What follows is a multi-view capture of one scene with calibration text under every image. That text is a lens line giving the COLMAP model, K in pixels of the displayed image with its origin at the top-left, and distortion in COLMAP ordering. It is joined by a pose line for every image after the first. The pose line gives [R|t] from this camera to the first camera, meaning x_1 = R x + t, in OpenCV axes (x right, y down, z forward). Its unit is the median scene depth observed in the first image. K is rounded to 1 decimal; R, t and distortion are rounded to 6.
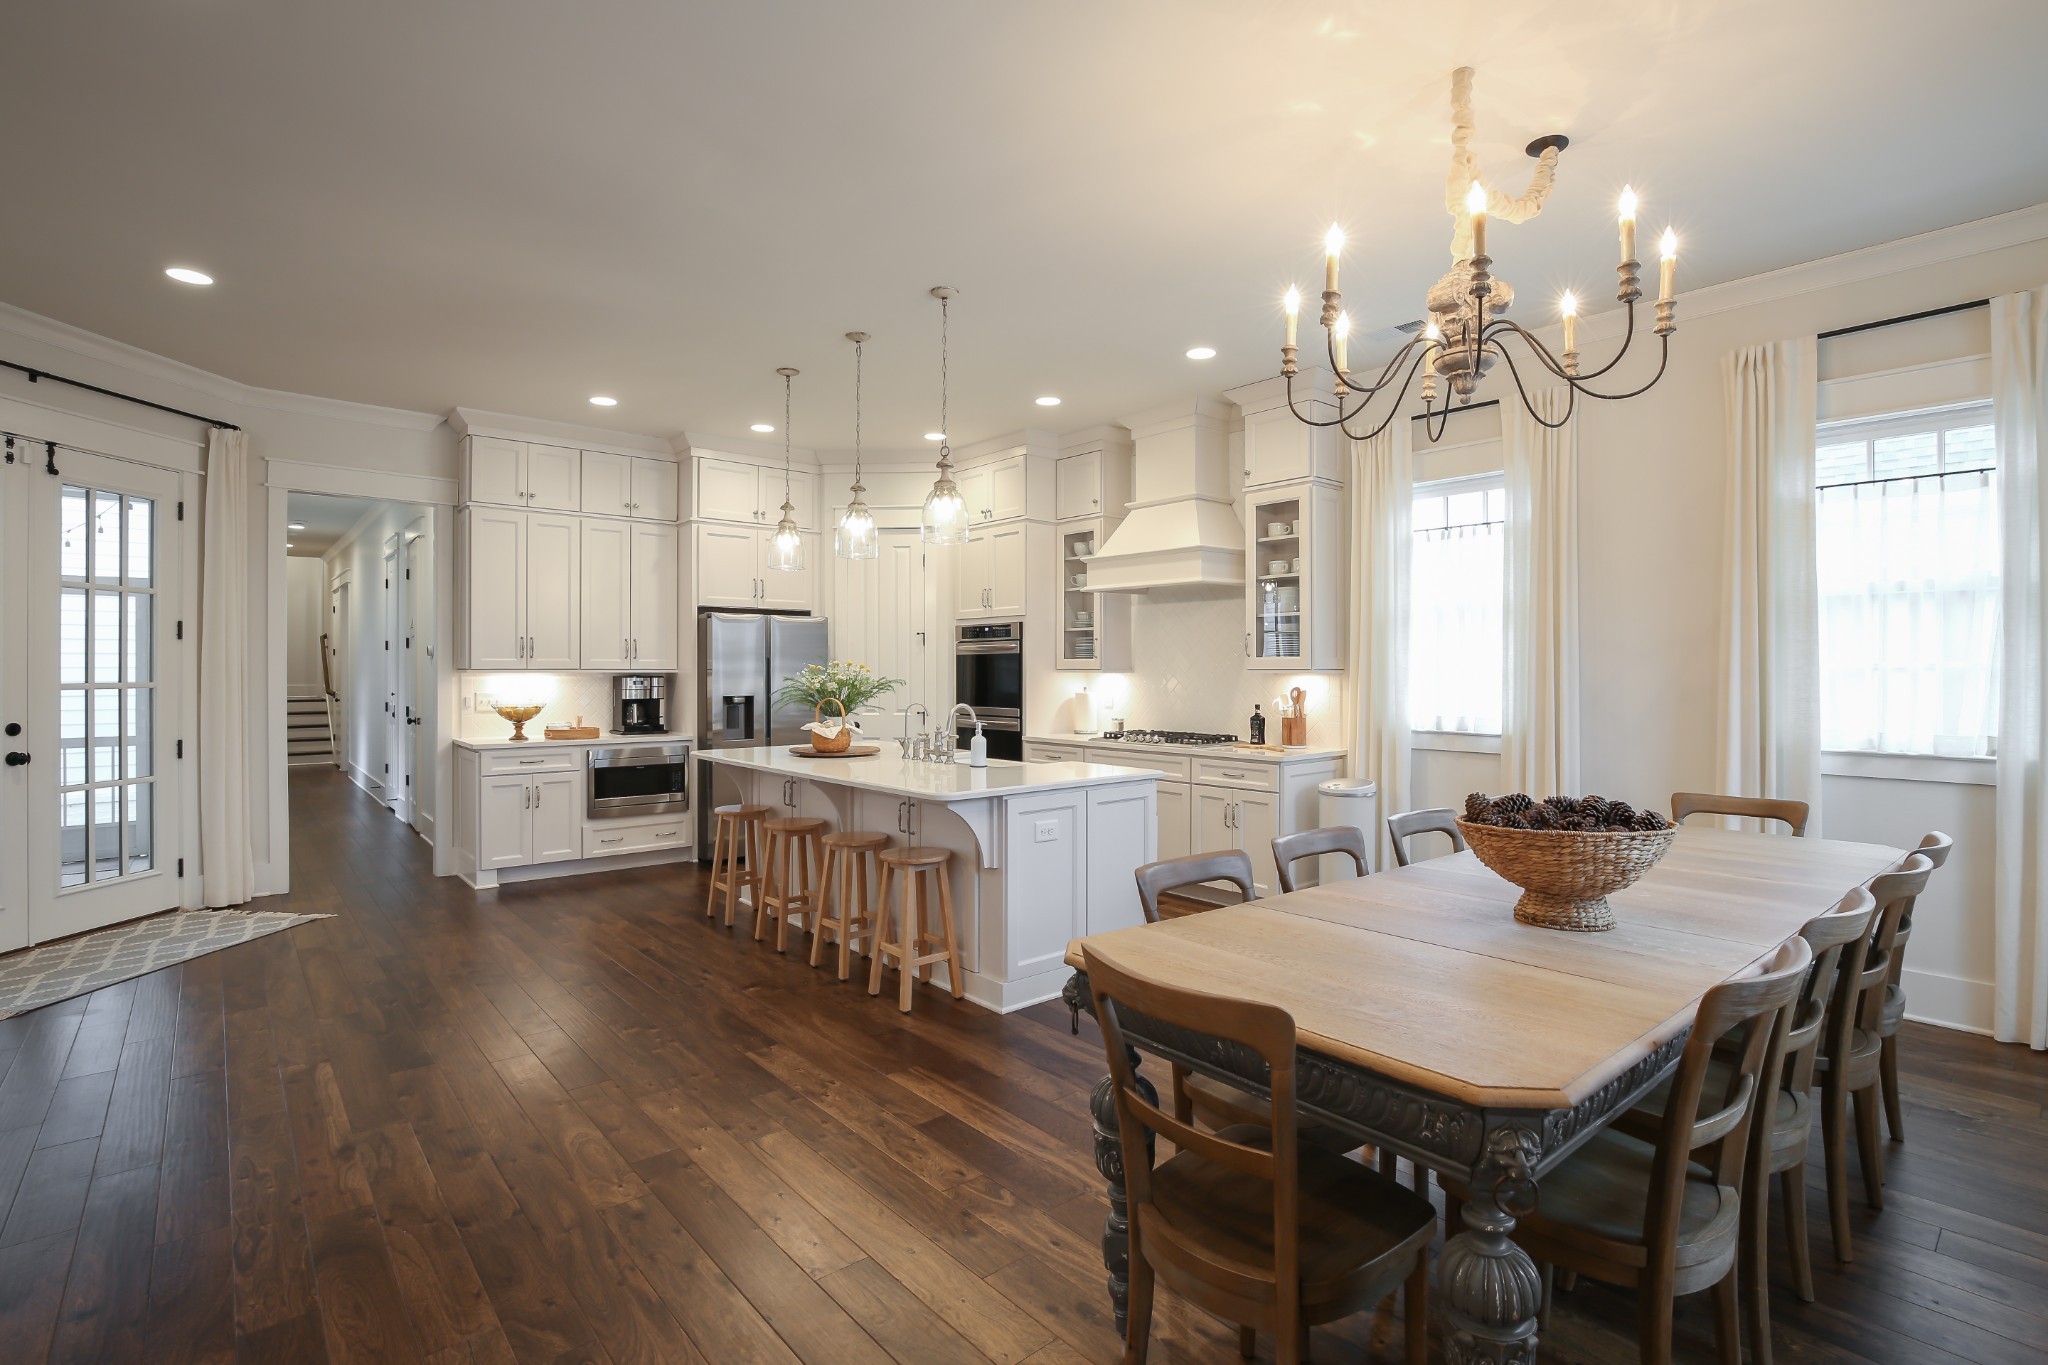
lens RADIAL K [[949.7, 0, 1024.9], [0, 949.7, 679.7], [0, 0, 1]] dist [0.002206, 0.000241]
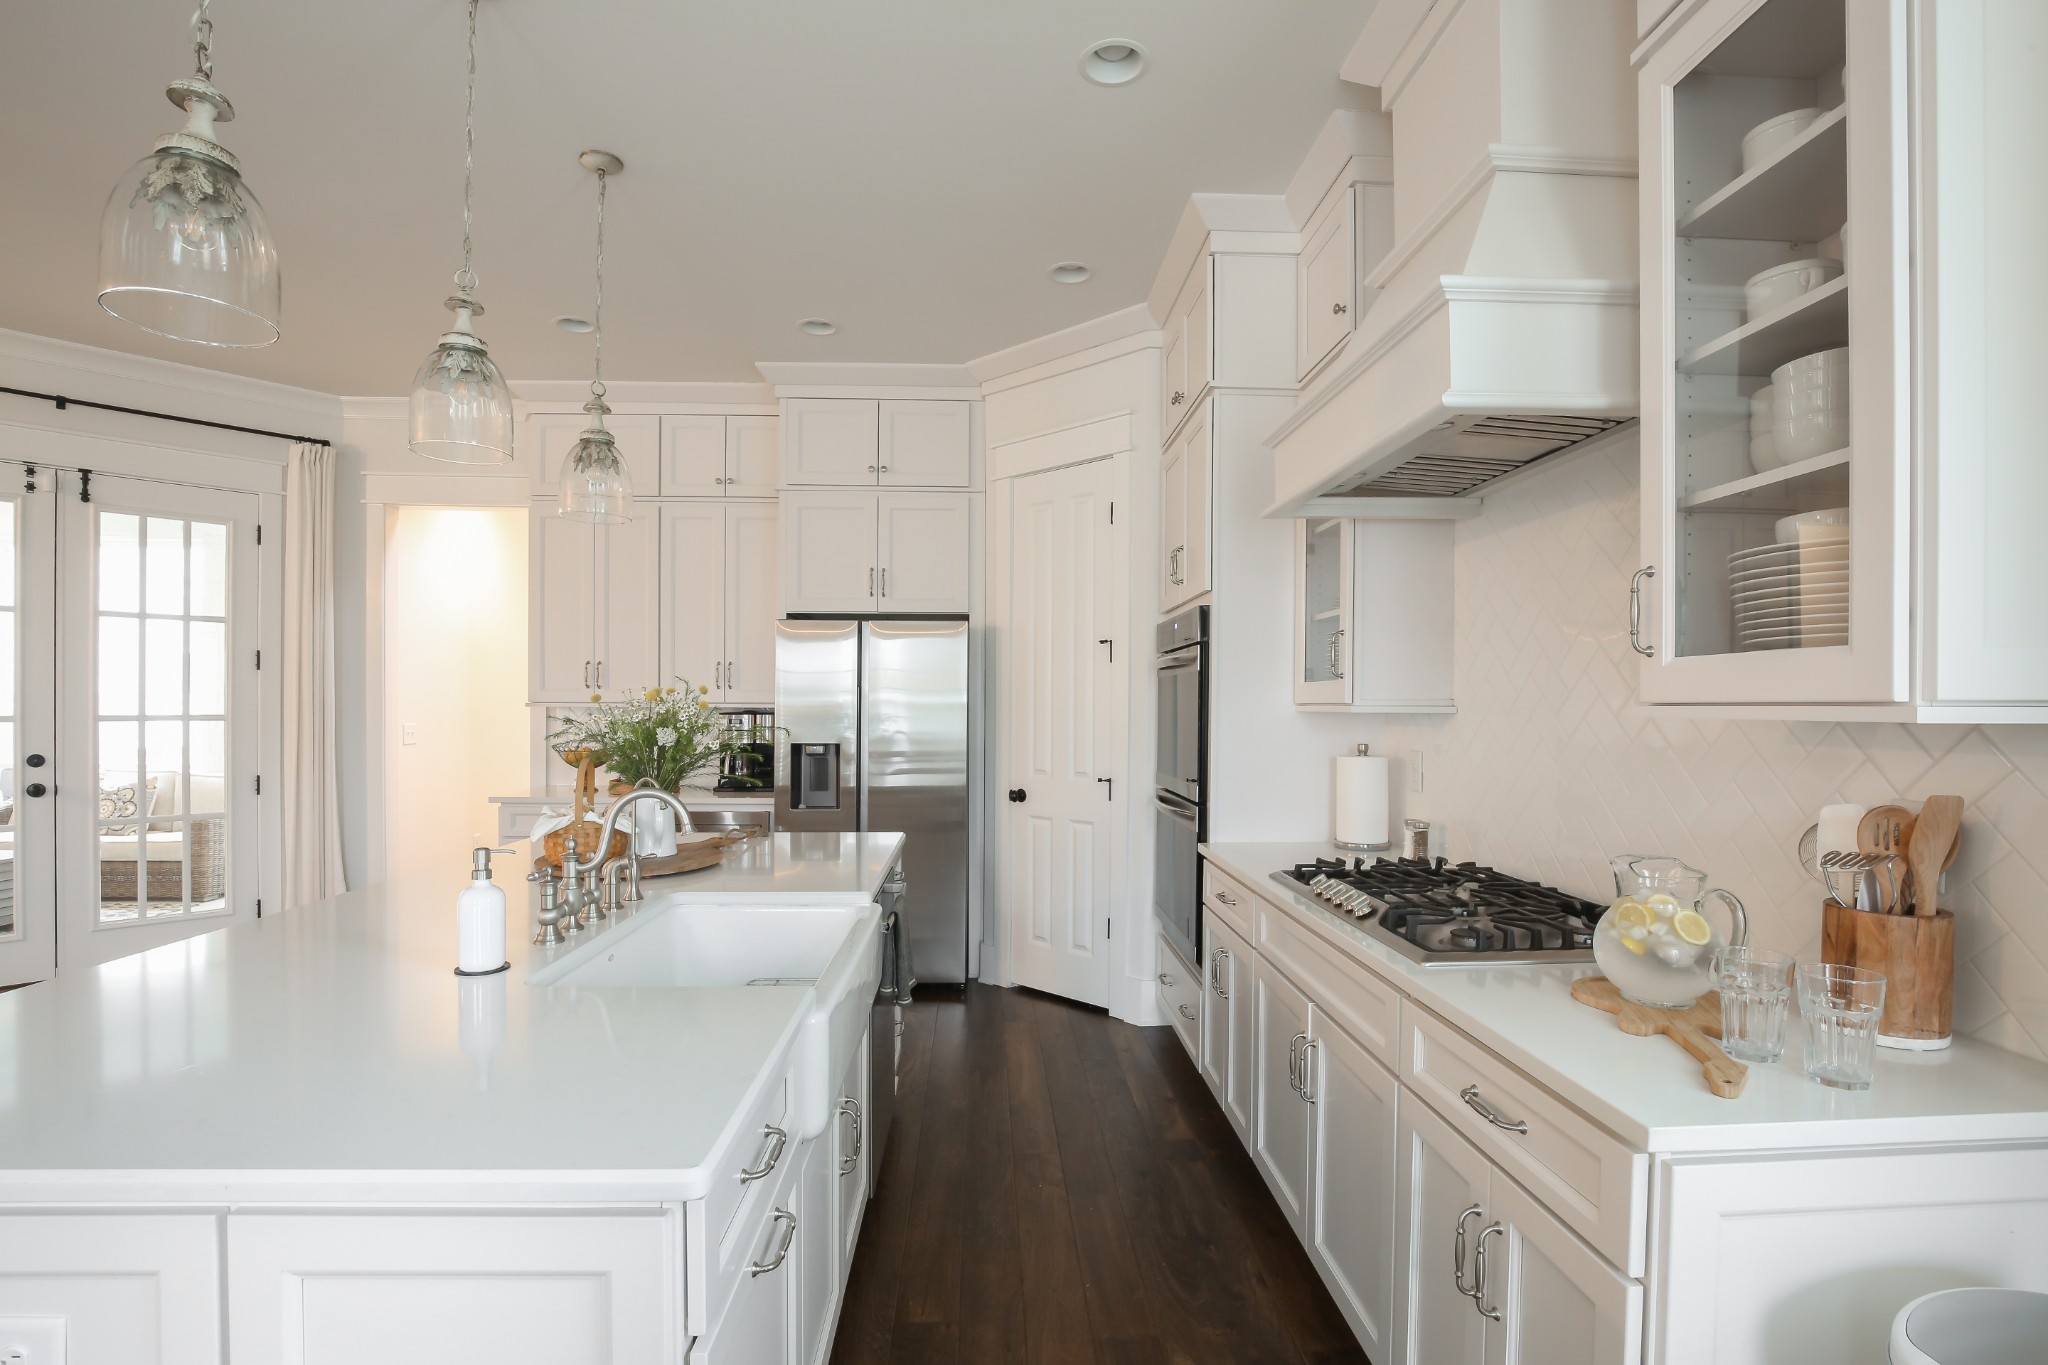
lens RADIAL K [[949.7, 0, 1019.7], [0, 949.7, 701.0], [0, 0, 1]] dist [0.002206, 0.000241]
pose [[0.769483, -0.000287, -0.638668, 0.292430], [-0.010554, 0.999858, -0.013165, -0.006203], [0.638580, 0.016871, 0.769370, 0.724560]]
